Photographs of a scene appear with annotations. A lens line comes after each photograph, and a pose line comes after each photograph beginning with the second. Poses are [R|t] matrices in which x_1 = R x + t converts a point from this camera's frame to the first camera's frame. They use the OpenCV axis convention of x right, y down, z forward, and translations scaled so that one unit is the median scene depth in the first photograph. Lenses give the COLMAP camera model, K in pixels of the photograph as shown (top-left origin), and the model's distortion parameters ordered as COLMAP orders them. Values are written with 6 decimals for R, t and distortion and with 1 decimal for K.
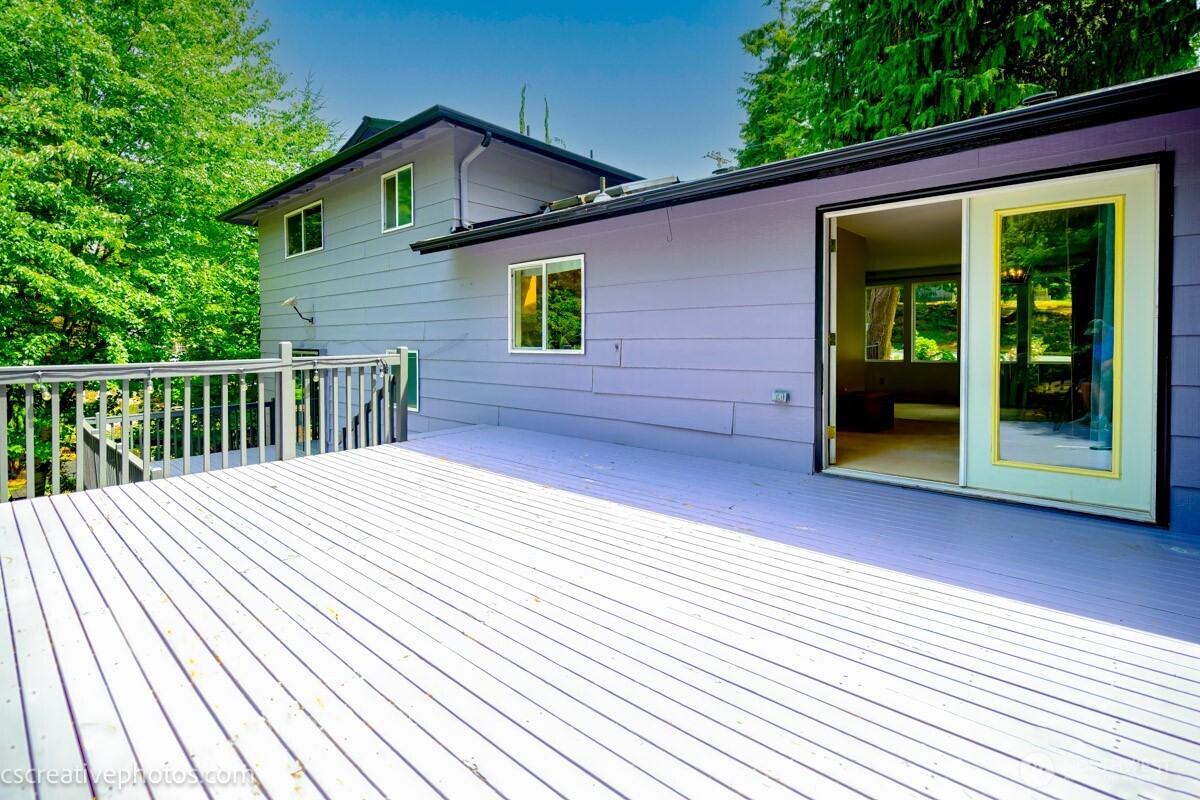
lens RADIAL K [[546.9, 0, 597.6], [0, 546.9, 376.6], [0, 0, 1]] dist [0.004639, 0.001327]
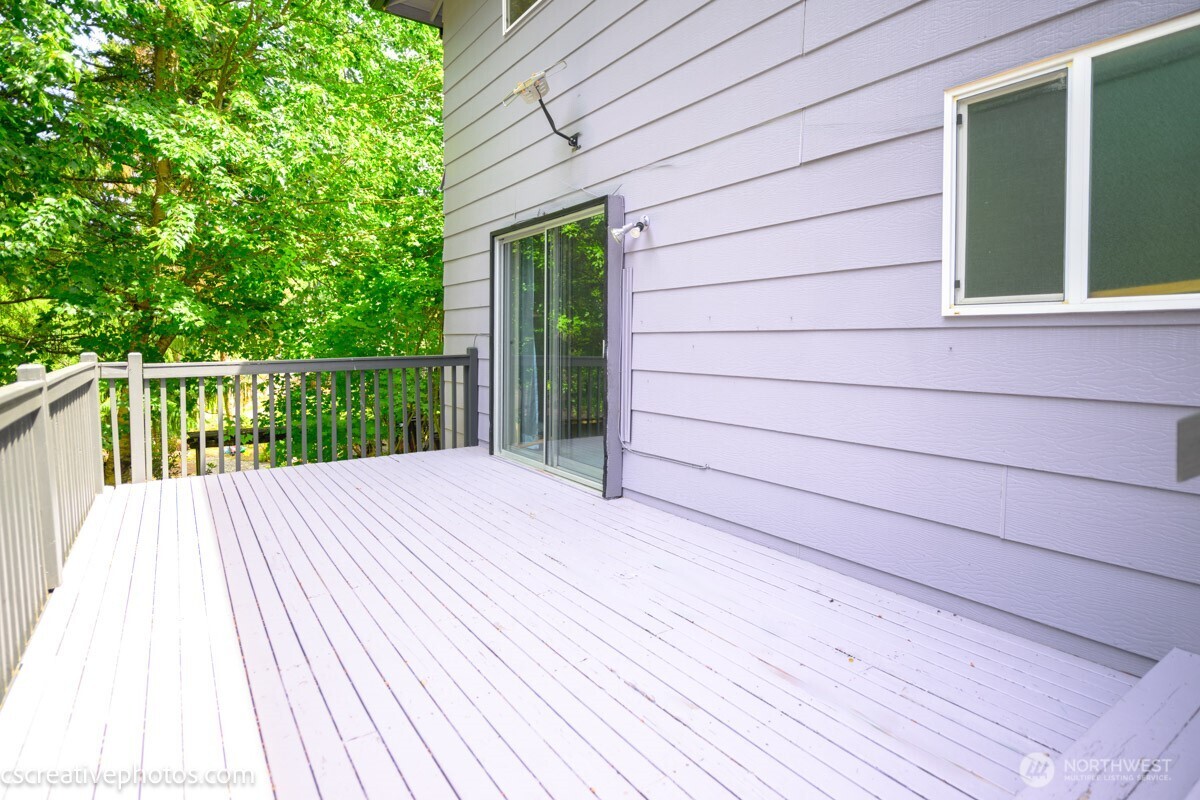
lens RADIAL K [[631.3, 0, 600.0], [0, 631.3, 400.0], [0, 0, 1]] dist [0.000340, 0.000406]
pose [[0.967320, 0.028272, -0.251979, -0.382212], [-0.022117, 0.999385, 0.027226, 0.075340], [0.252594, -0.020763, 0.967350, 0.553362]]
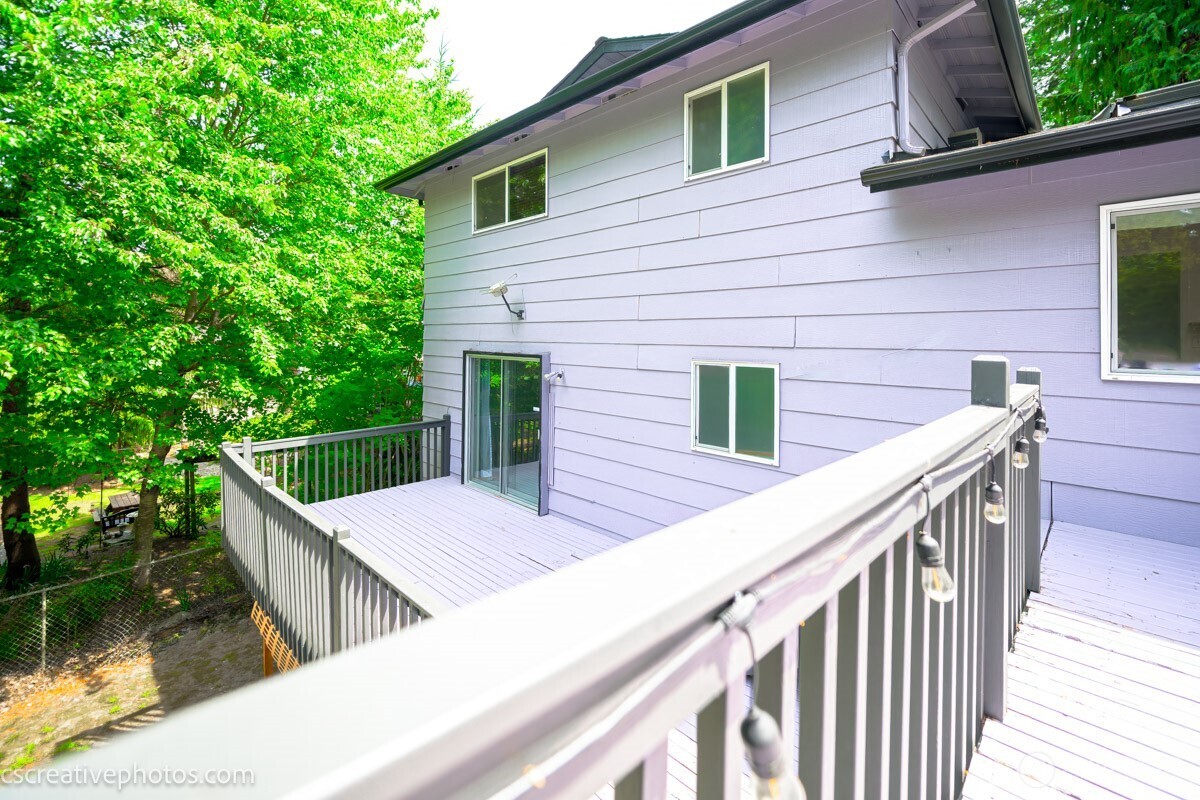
lens RADIAL K [[506.4, 0, 598.3], [0, 506.4, 372.3], [0, 0, 1]] dist [-0.001514, -0.000227]
pose [[0.998478, 0.027605, -0.047737, -0.384094], [-0.028261, 0.999514, -0.013128, -0.019442], [0.047351, 0.014458, 0.998774, 0.330542]]
